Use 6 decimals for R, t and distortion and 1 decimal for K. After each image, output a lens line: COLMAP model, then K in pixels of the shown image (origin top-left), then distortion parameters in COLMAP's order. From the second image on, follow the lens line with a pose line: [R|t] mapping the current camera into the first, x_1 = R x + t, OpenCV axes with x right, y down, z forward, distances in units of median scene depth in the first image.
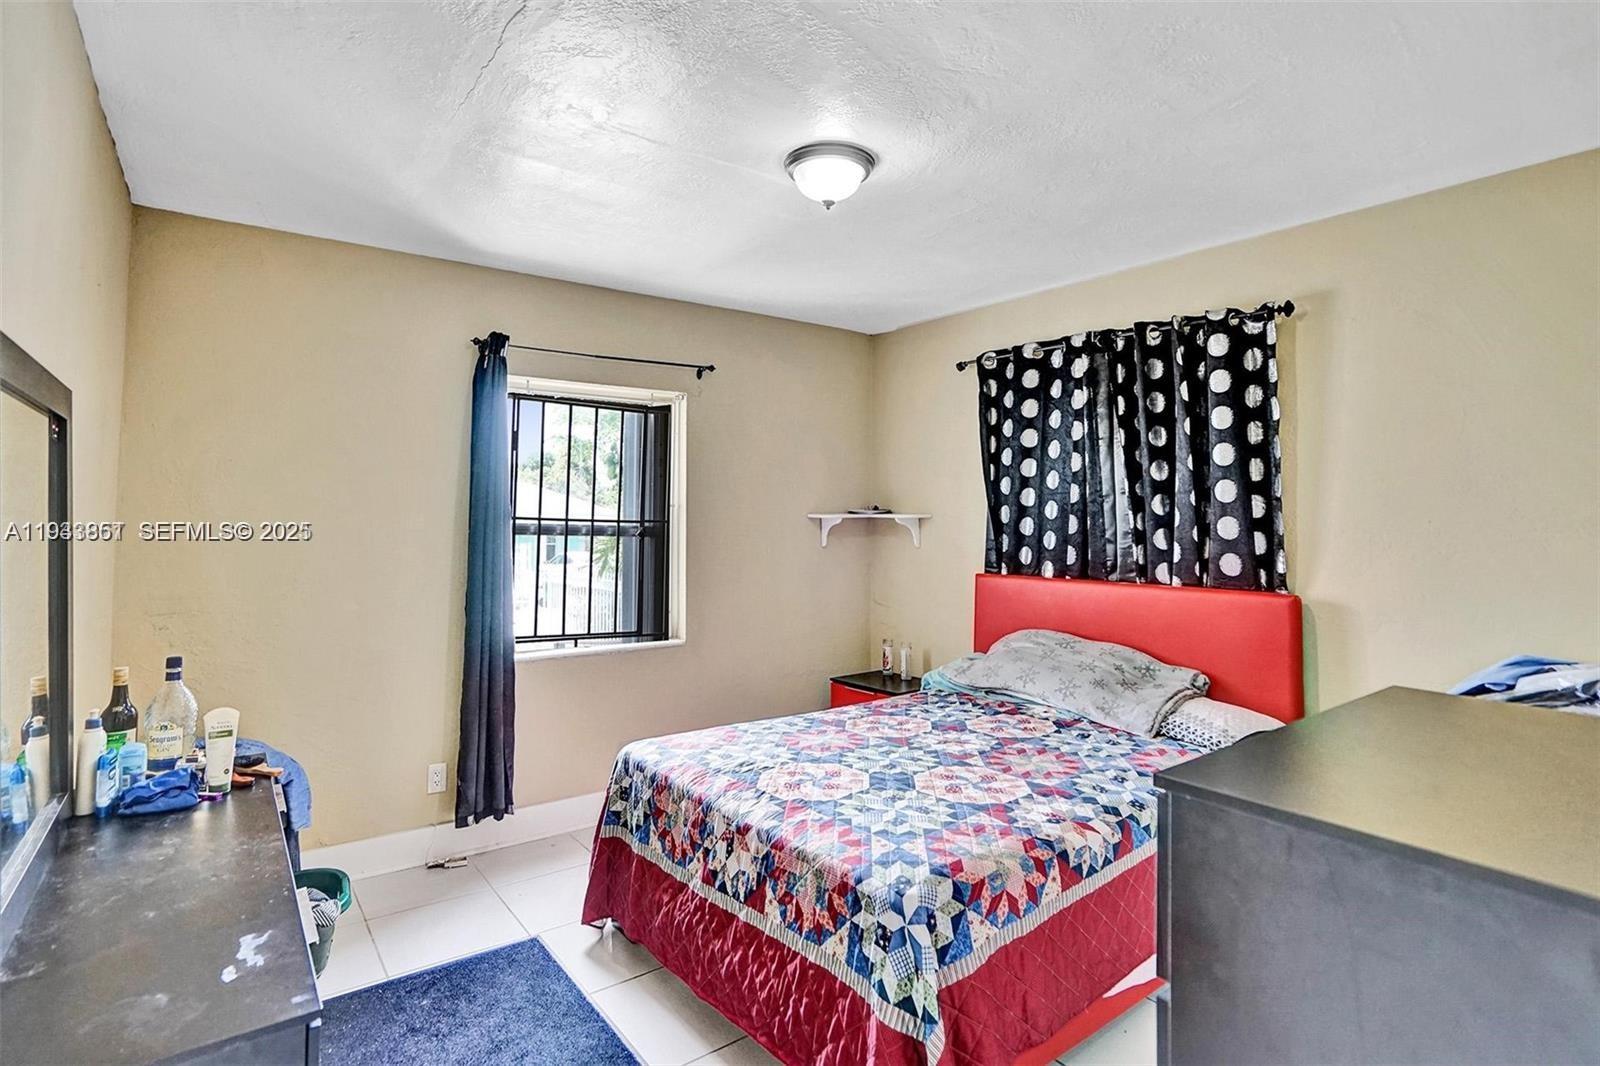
lens RADIAL K [[766.3, 0, 800.8], [0, 766.3, 484.2], [0, 0, 1]] dist [-0.024707, 0.009401]
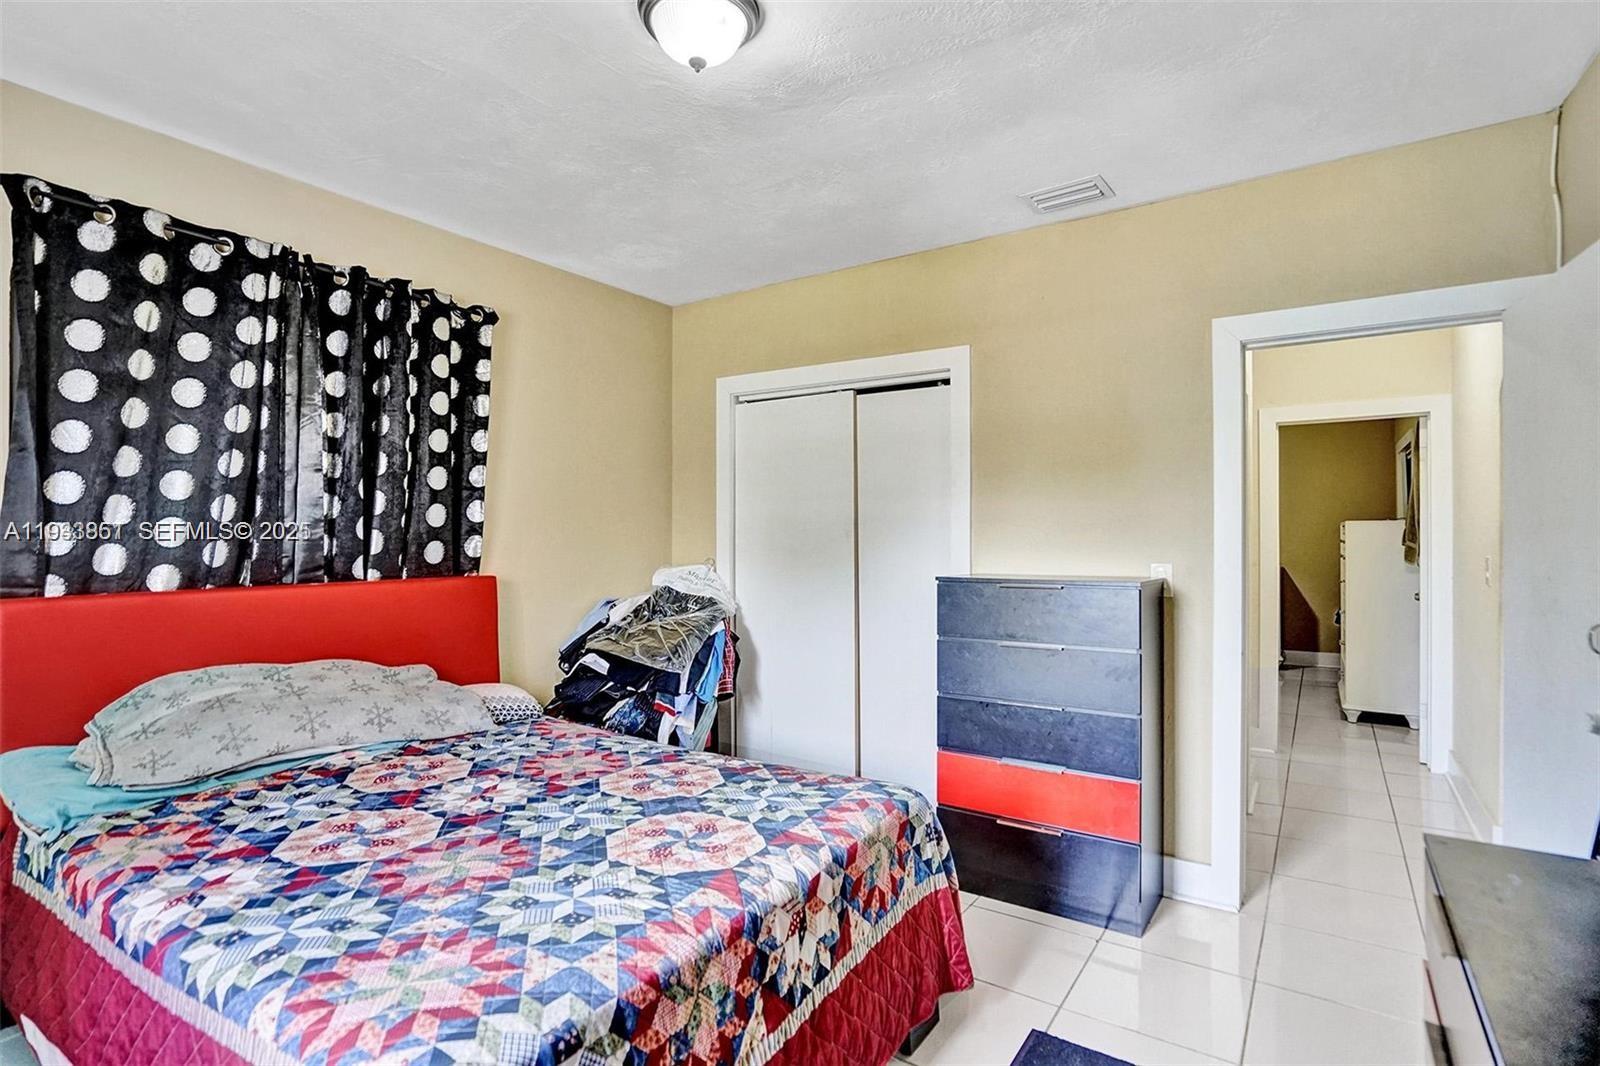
lens RADIAL K [[792.7, 0, 781.1], [0, 792.7, 538.3], [0, 0, 1]] dist [-0.026264, 0.011340]
pose [[-0.291900, -0.006029, 0.956430, -0.518338], [-0.045792, 0.998921, -0.007678, 0.068848], [-0.955352, -0.046039, -0.291861, 0.806964]]
